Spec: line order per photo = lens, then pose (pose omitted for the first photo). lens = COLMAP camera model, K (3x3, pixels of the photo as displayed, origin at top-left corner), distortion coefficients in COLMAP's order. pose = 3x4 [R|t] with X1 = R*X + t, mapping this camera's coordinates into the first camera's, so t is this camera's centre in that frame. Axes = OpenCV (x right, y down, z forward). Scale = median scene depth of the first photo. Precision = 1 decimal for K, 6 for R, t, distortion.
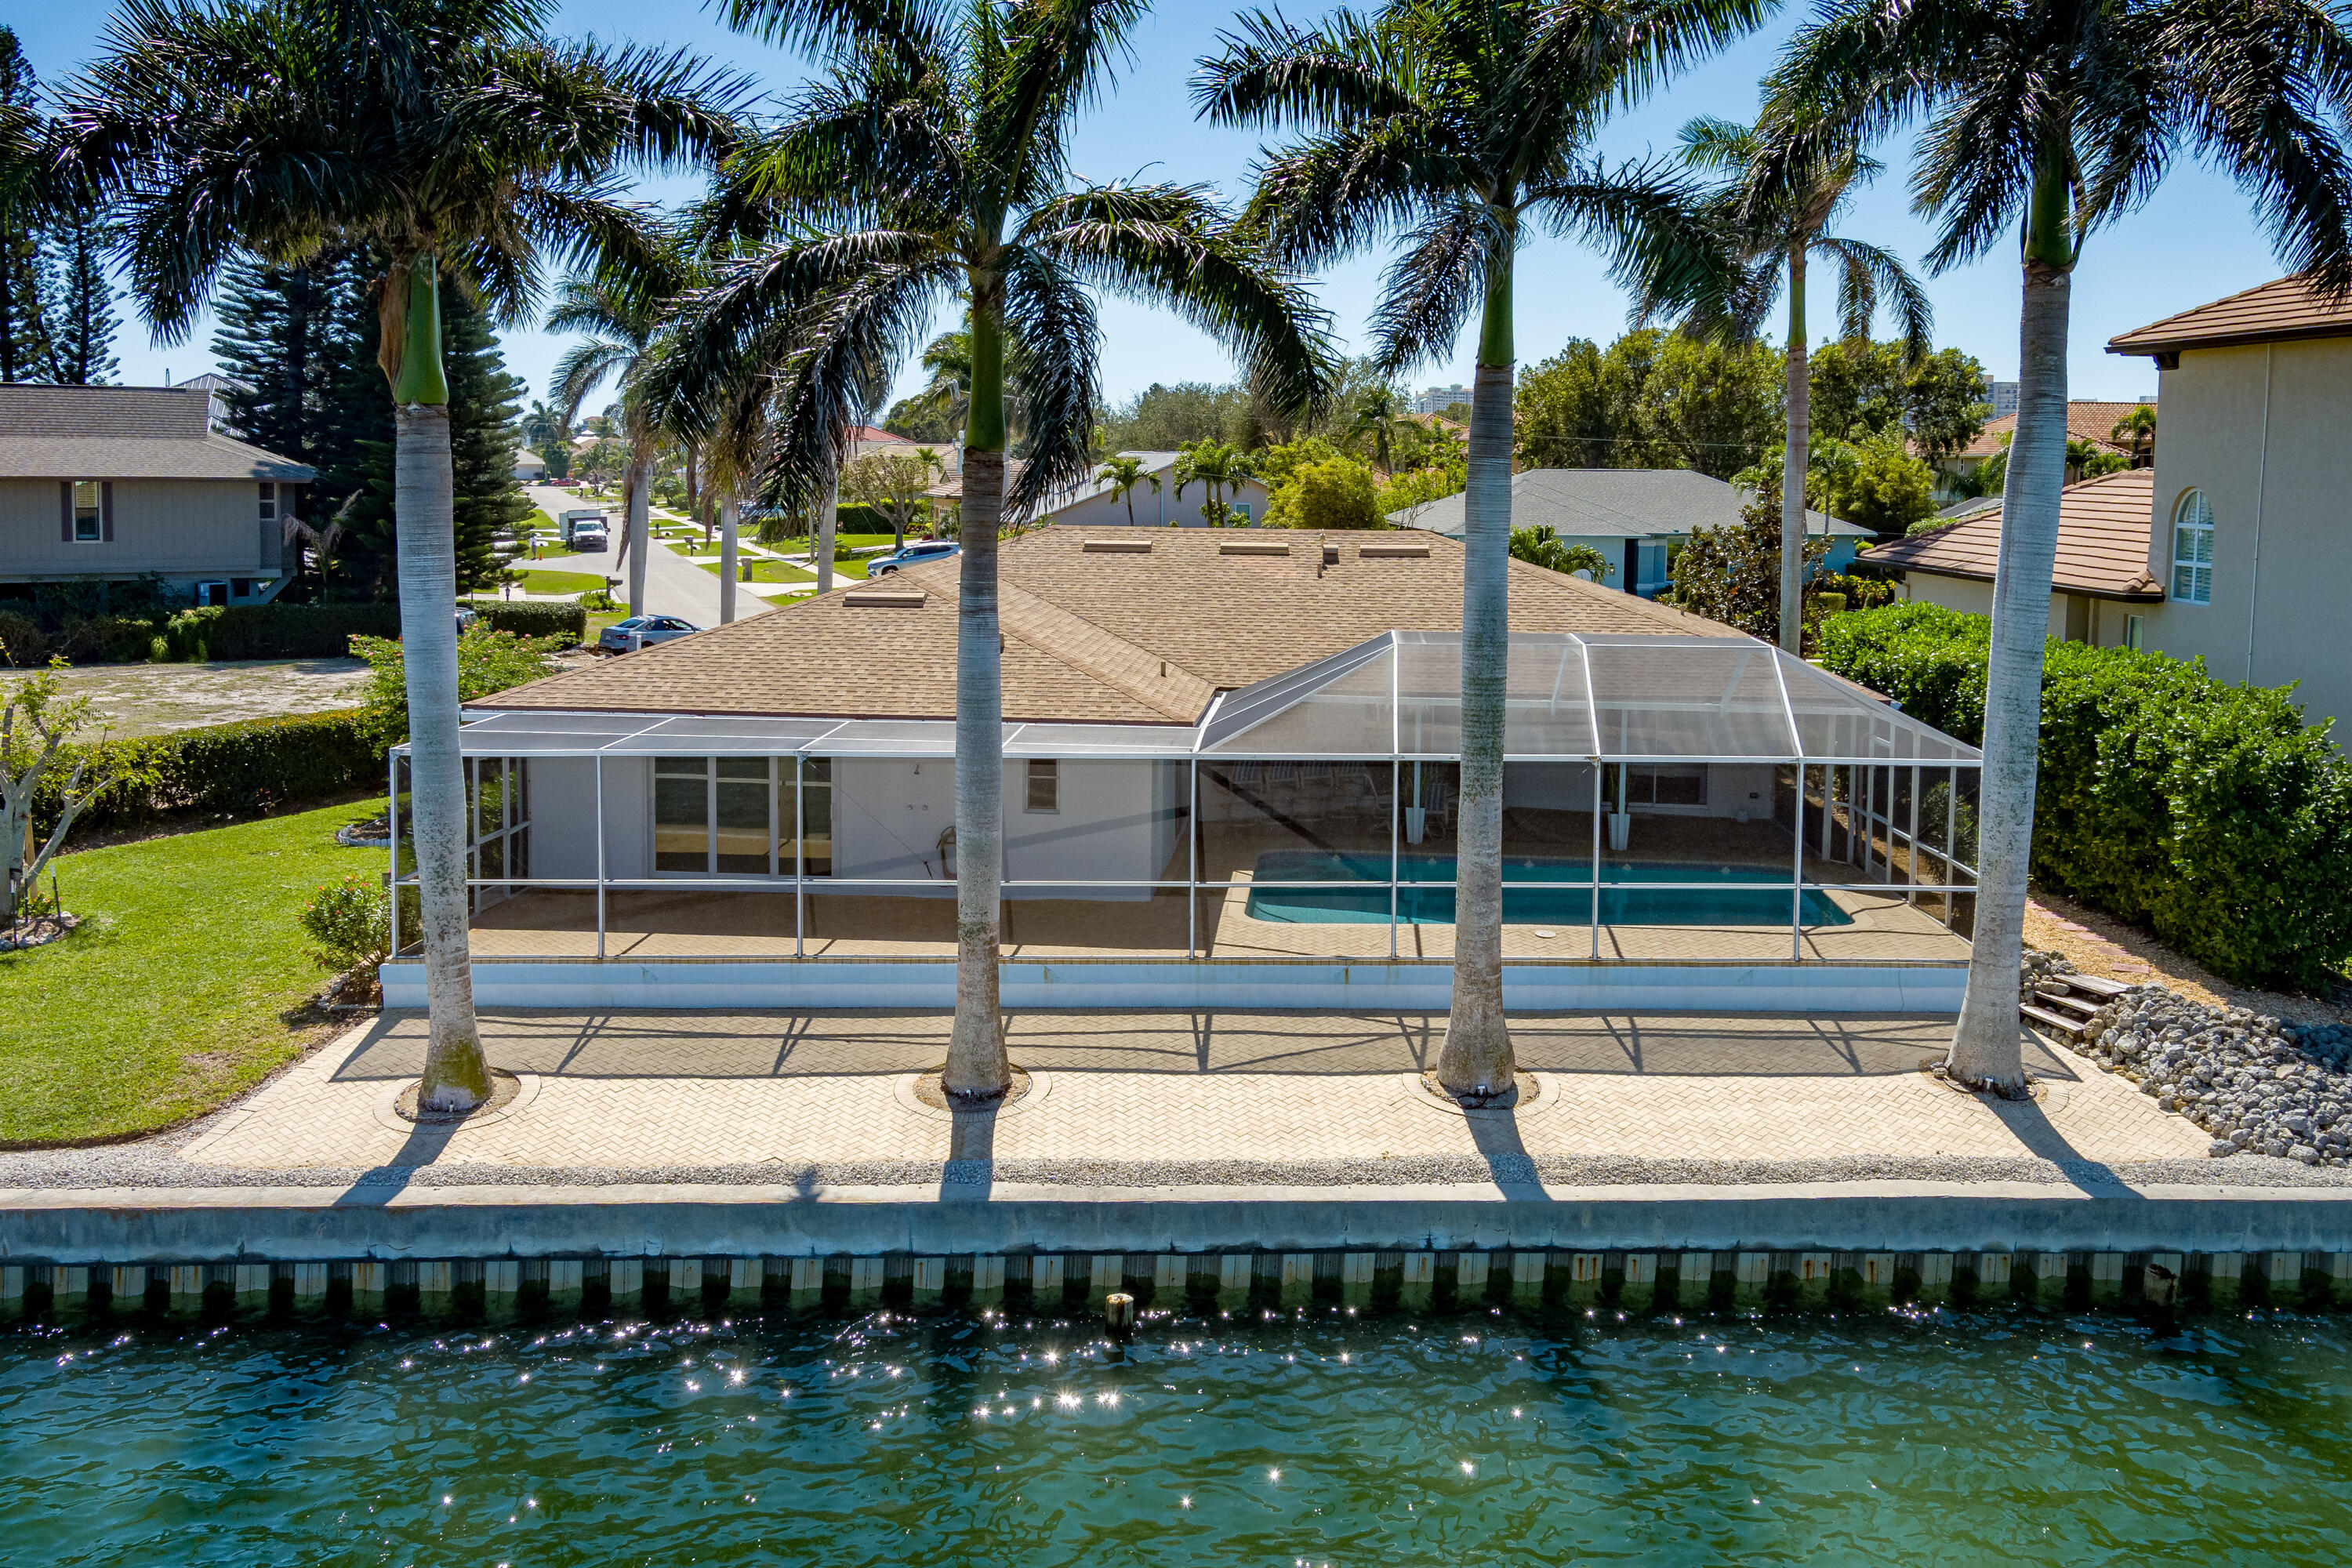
lens RADIAL K [[2082.1, 0, 1174.9], [0, 2082.1, 567.8], [0, 0, 1]] dist [0.044072, -0.056476]
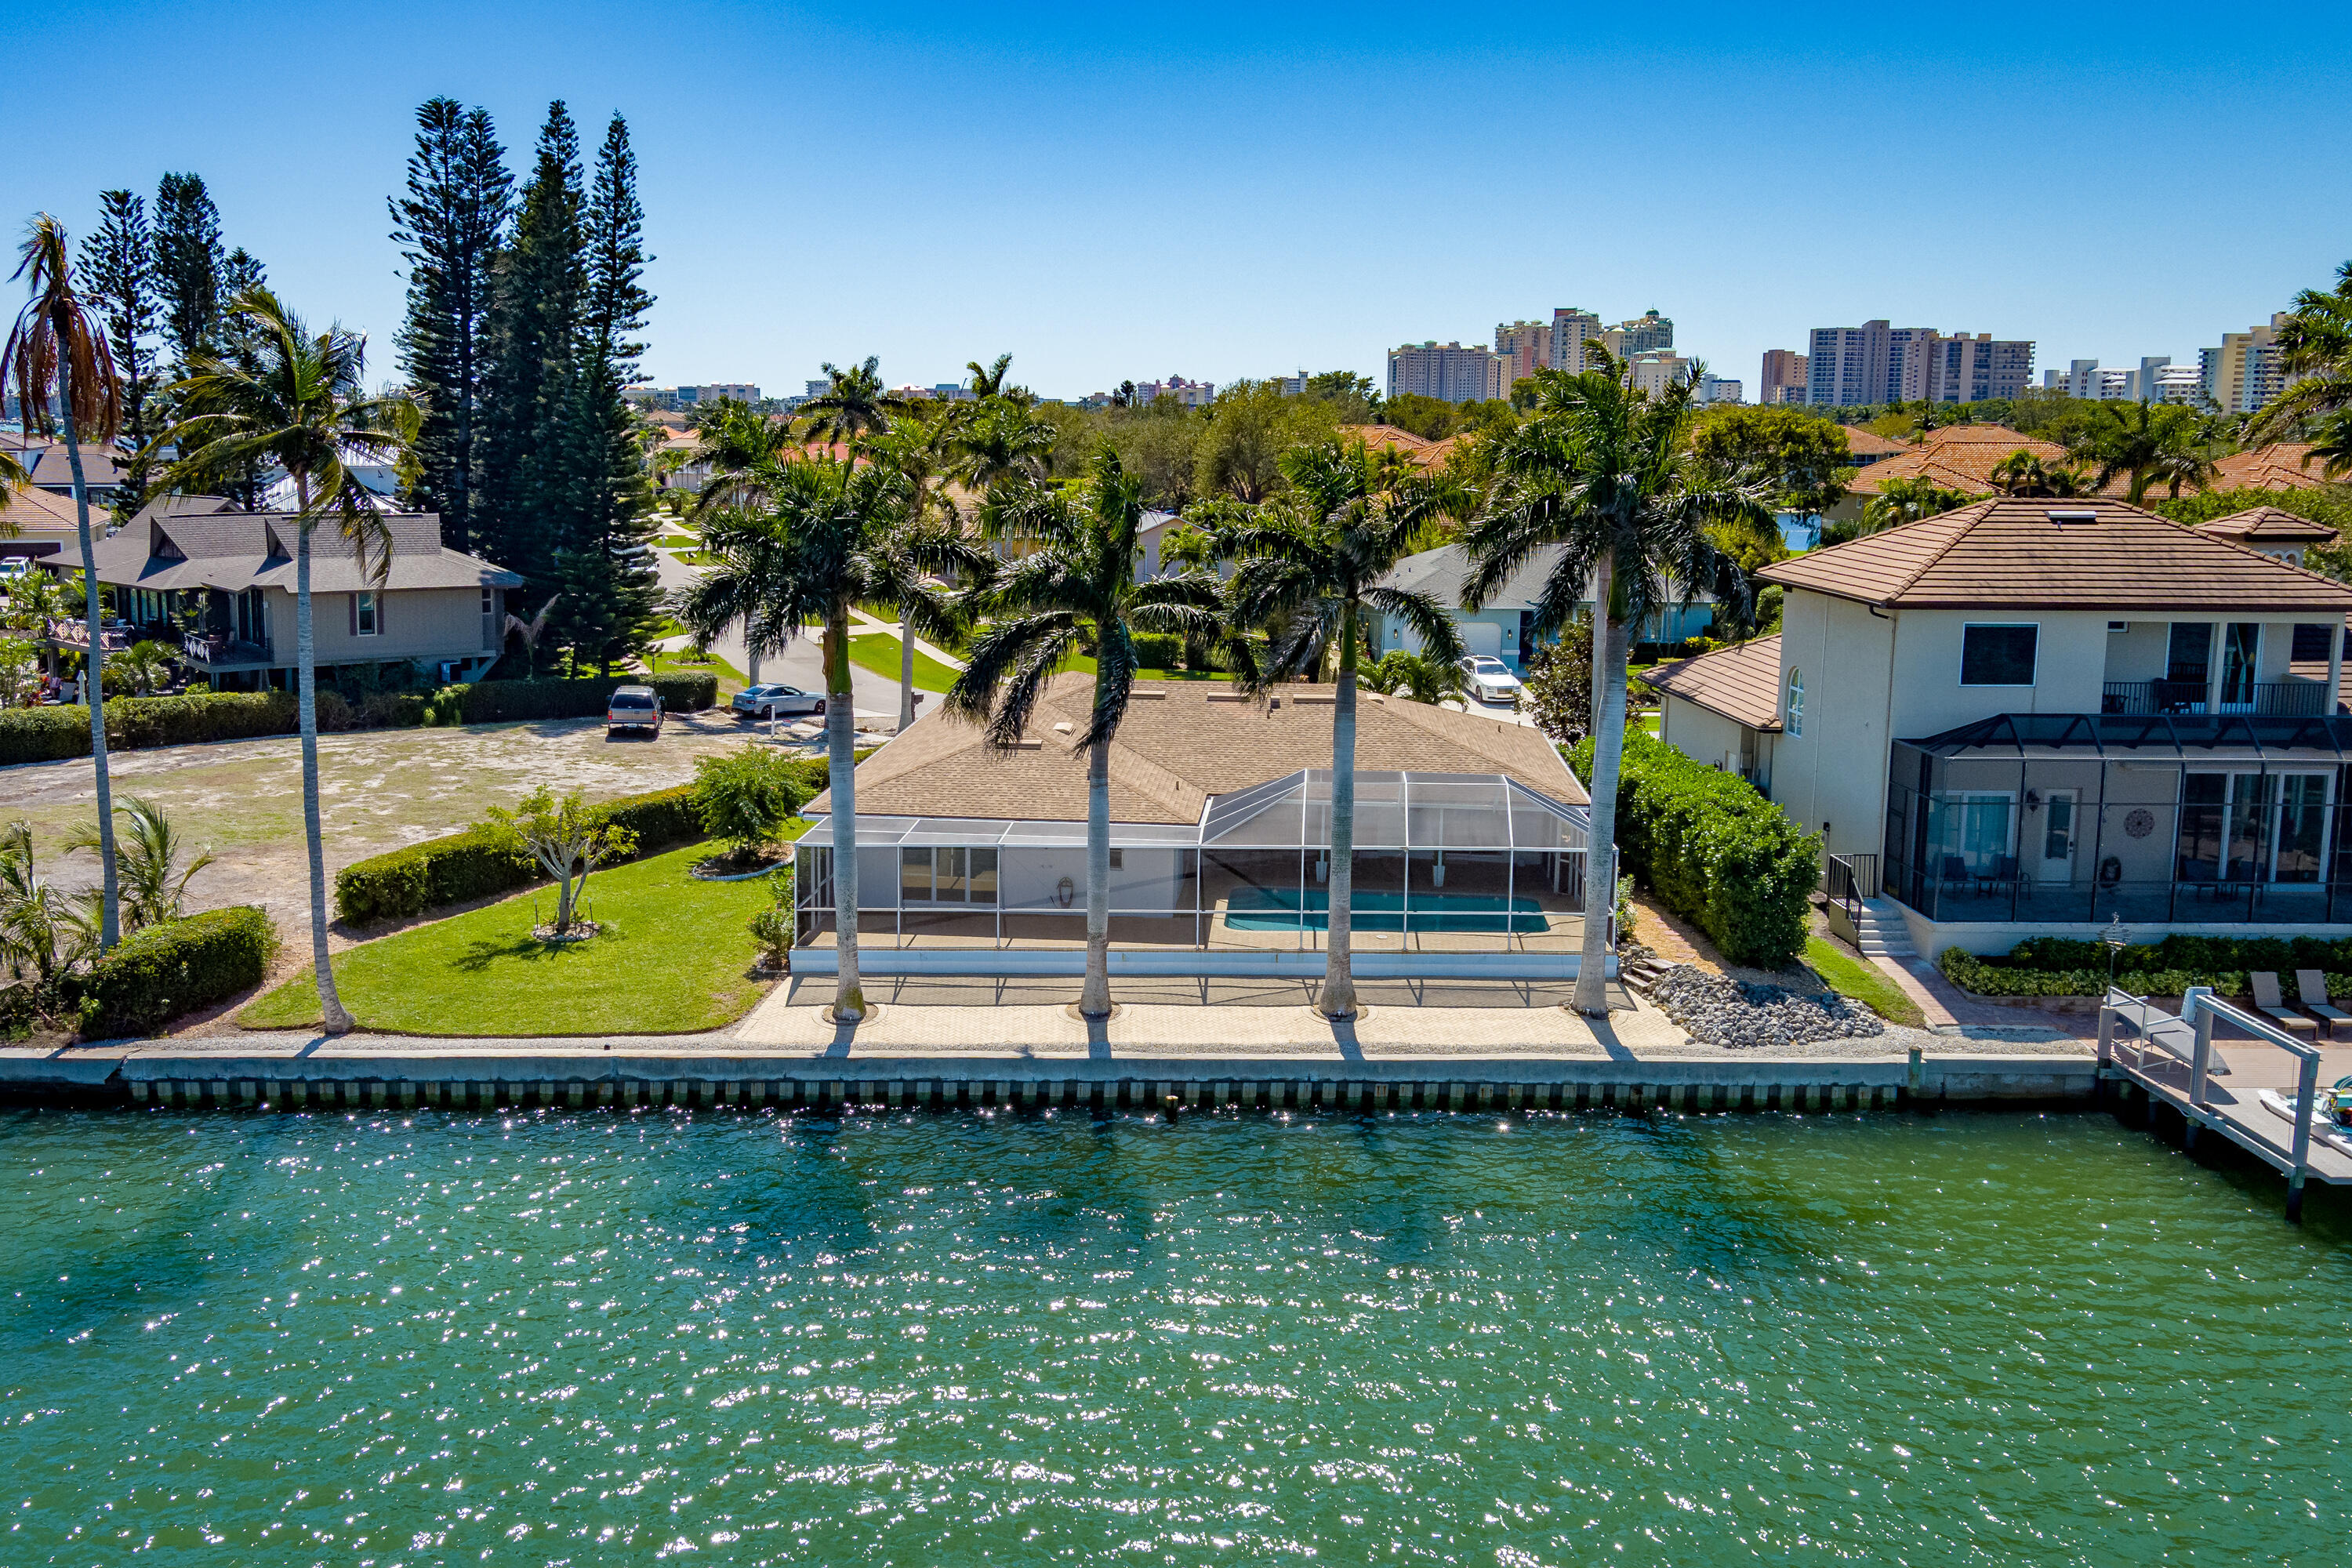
lens RADIAL K [[2063.1, 0, 1176.0], [0, 2063.1, 784.0], [0, 0, 1]] dist [0.055290, -0.082422]
pose [[0.999794, 0.005835, 0.019438, -0.057432], [-0.007997, 0.993550, 0.113113, -0.210190], [-0.018653, -0.113245, 0.993392, -1.024558]]
